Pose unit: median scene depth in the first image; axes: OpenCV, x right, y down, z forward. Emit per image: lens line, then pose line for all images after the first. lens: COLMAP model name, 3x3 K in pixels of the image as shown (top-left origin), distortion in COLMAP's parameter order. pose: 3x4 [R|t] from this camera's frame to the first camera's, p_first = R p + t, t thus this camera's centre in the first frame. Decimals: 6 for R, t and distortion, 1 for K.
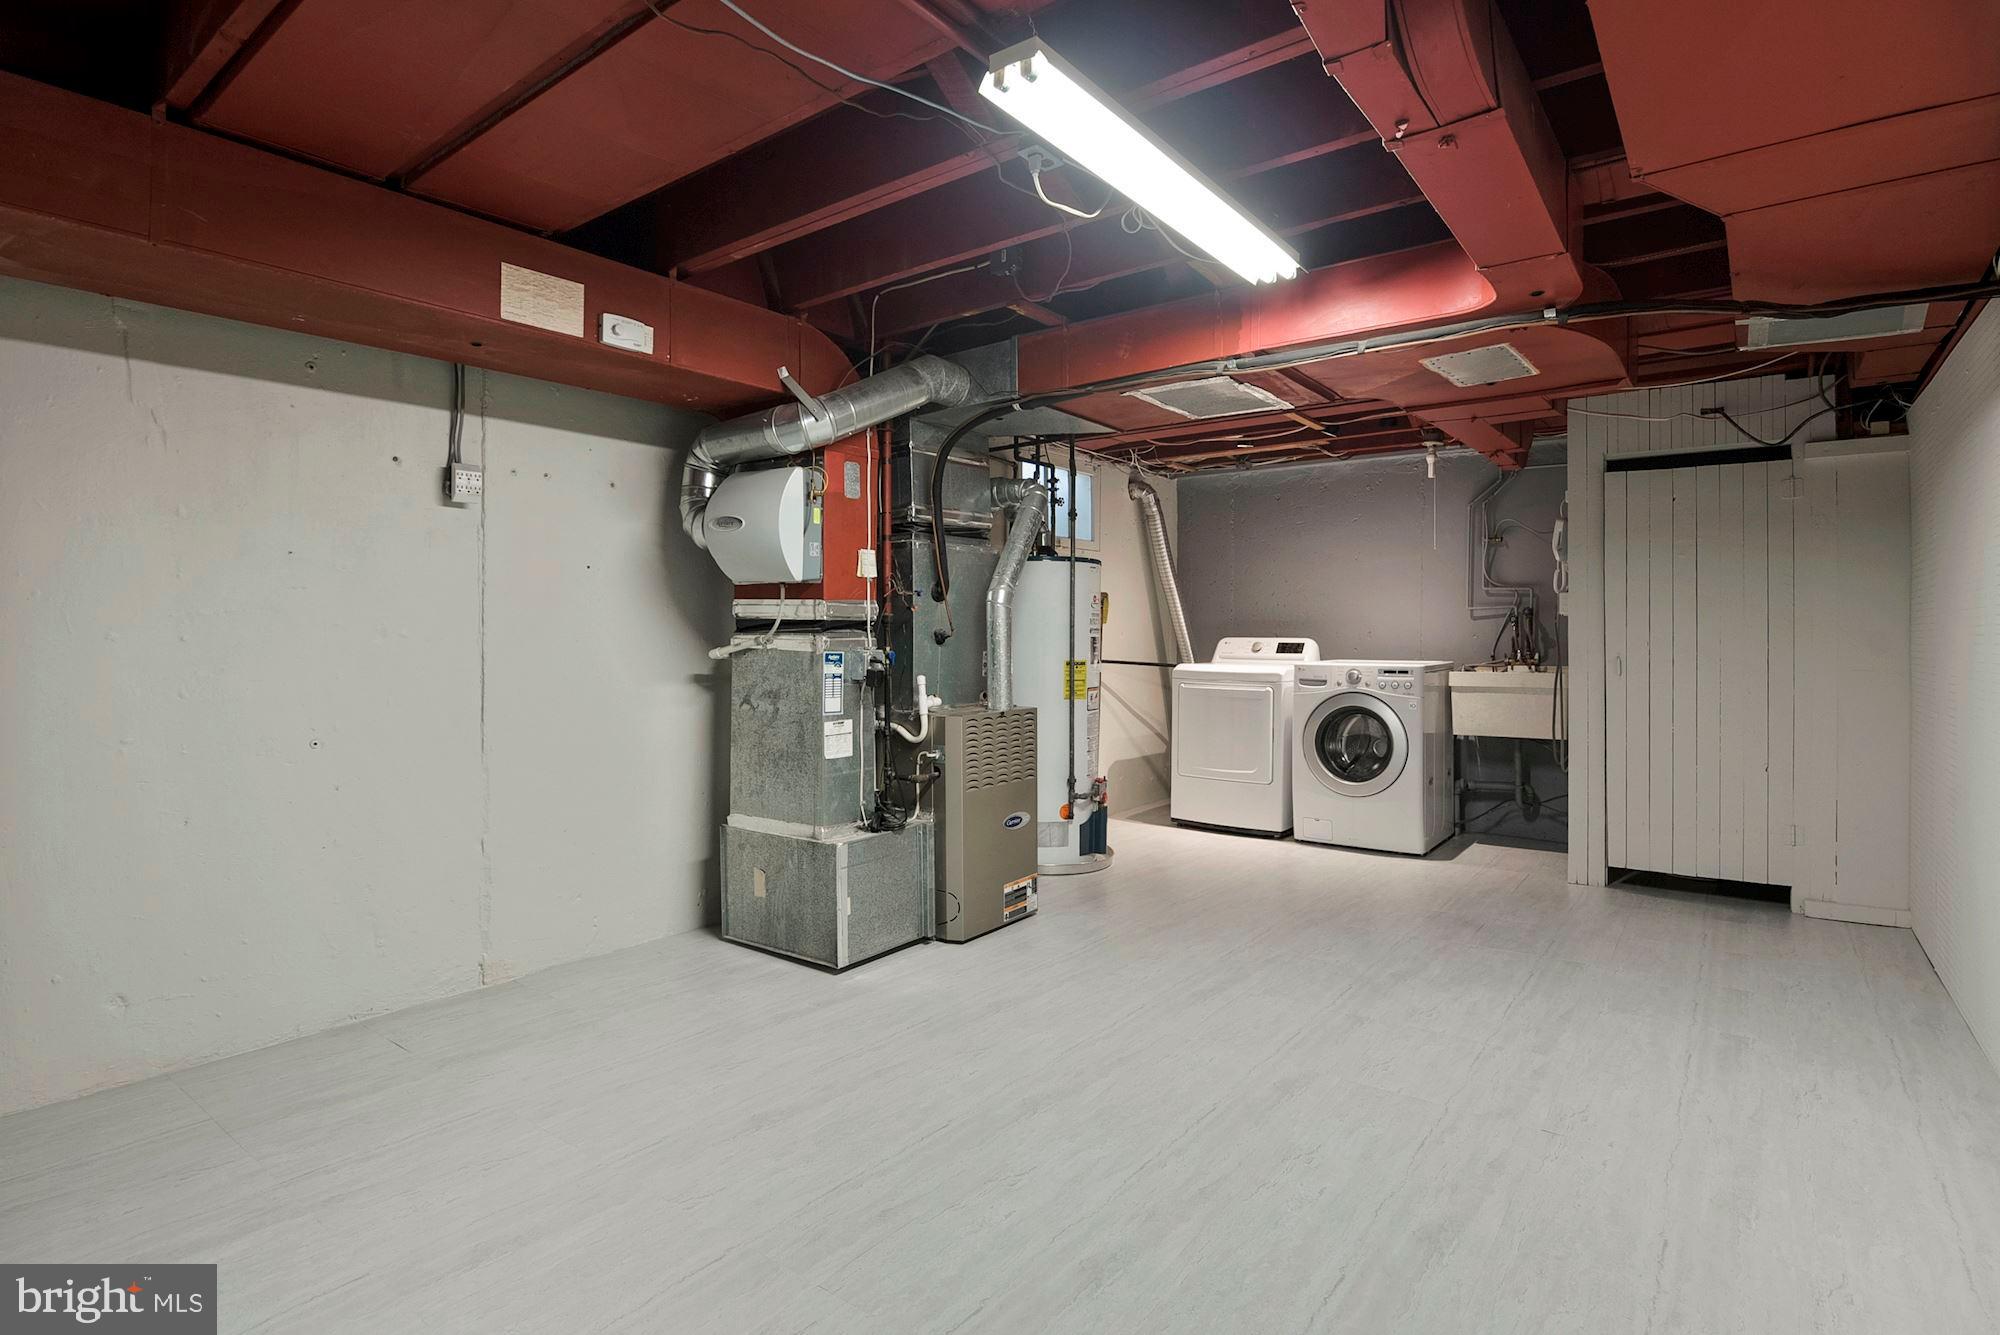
lens RADIAL K [[994.7, 0, 989.4], [0, 994.7, 641.1], [0, 0, 1]] dist [0.025712, -0.000546]
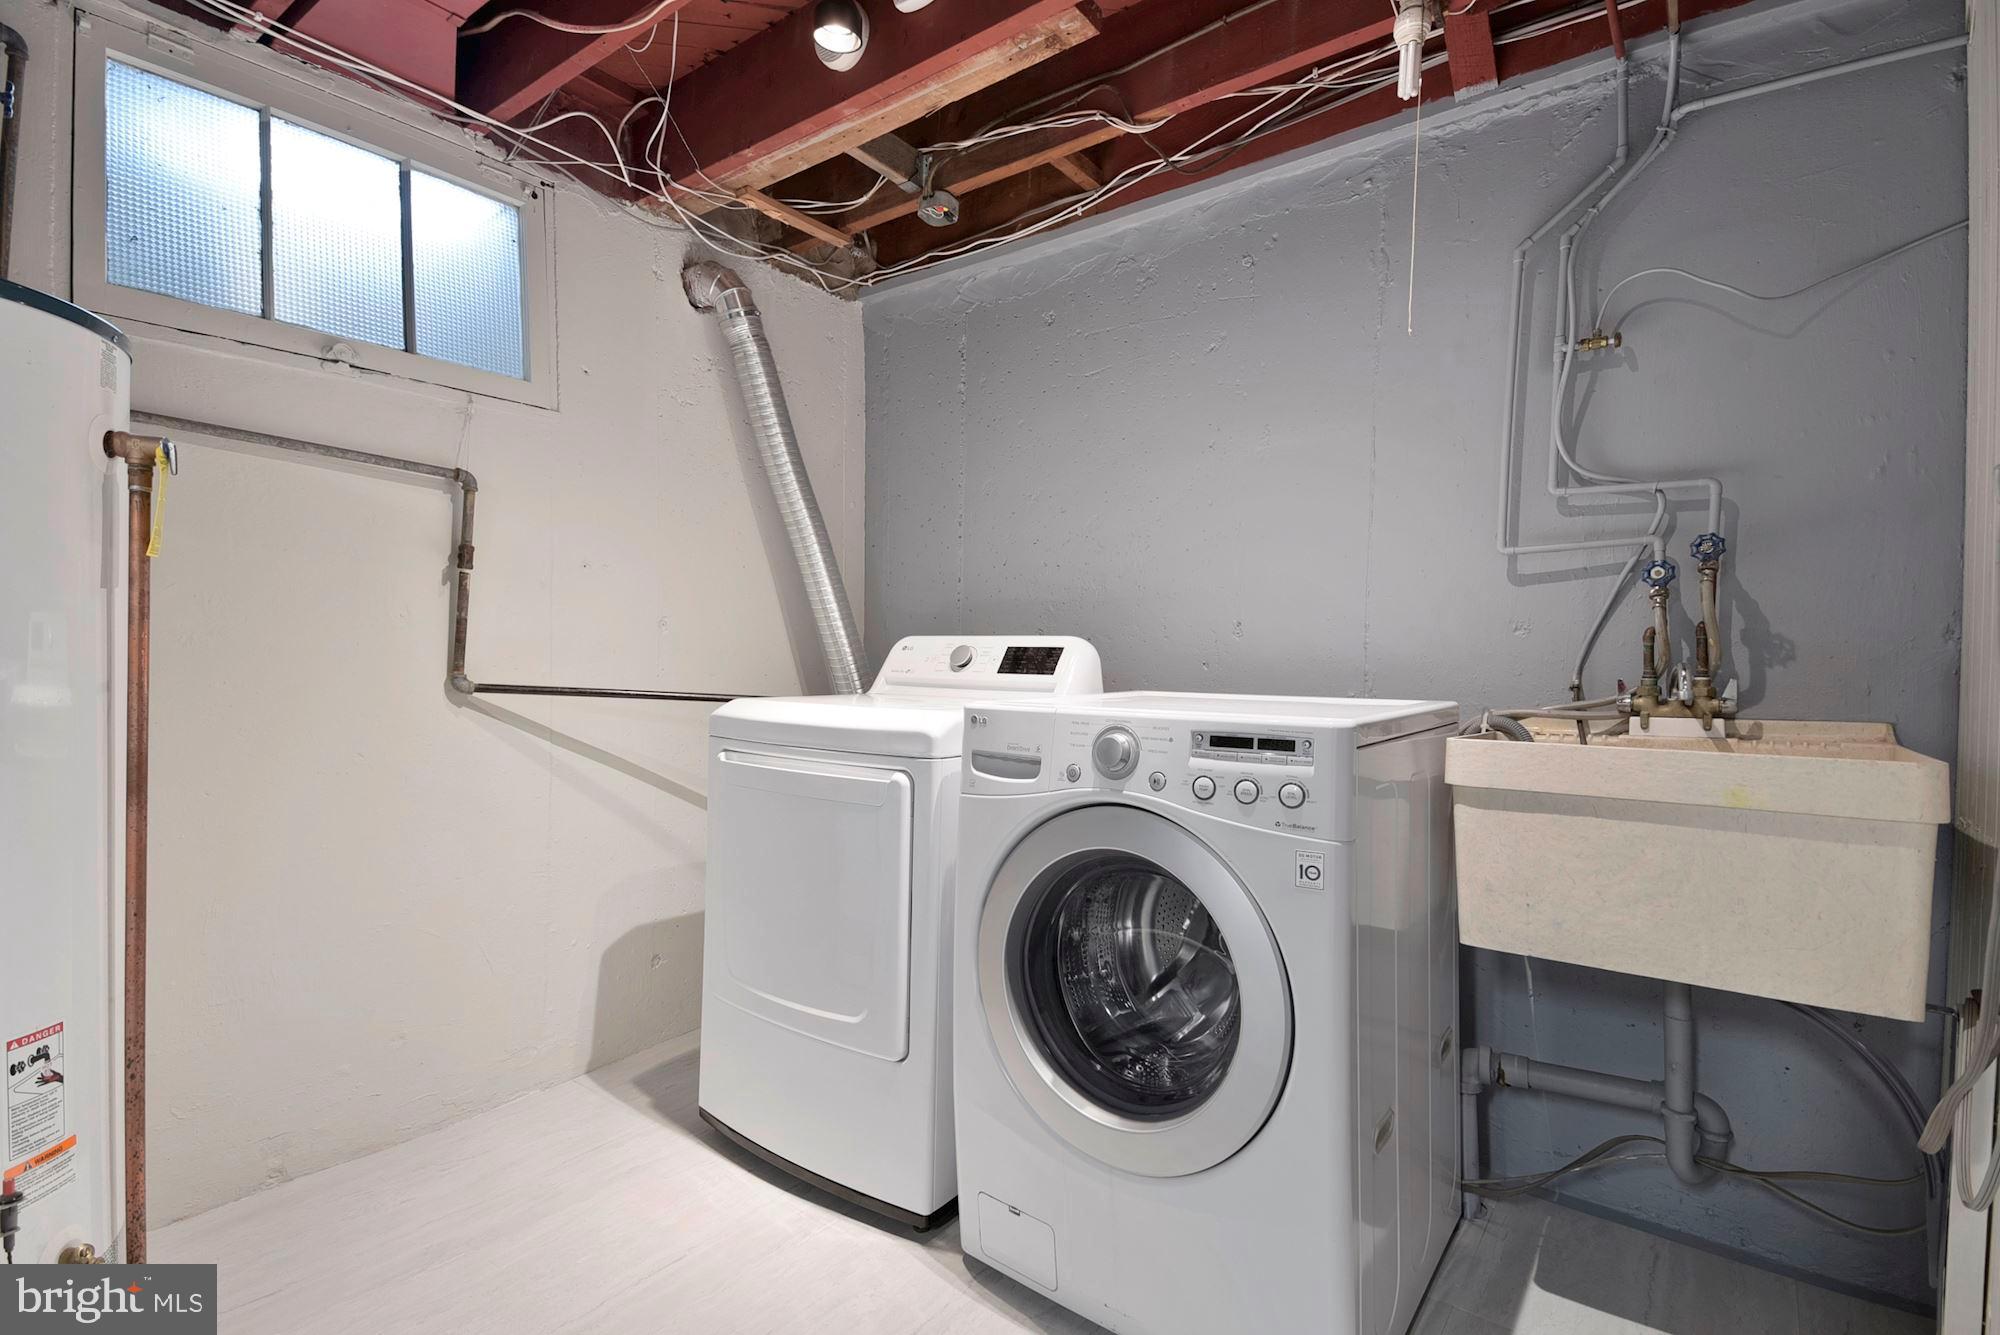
lens RADIAL K [[975.2, 0, 948.6], [0, 975.2, 668.4], [0, 0, 1]] dist [0.069405, -0.000115]
pose [[0.999670, 0.010506, -0.023449, 0.304283], [-0.010366, 0.999928, 0.006062, 0.008933], [0.023511, -0.005817, 0.999707, 0.671124]]
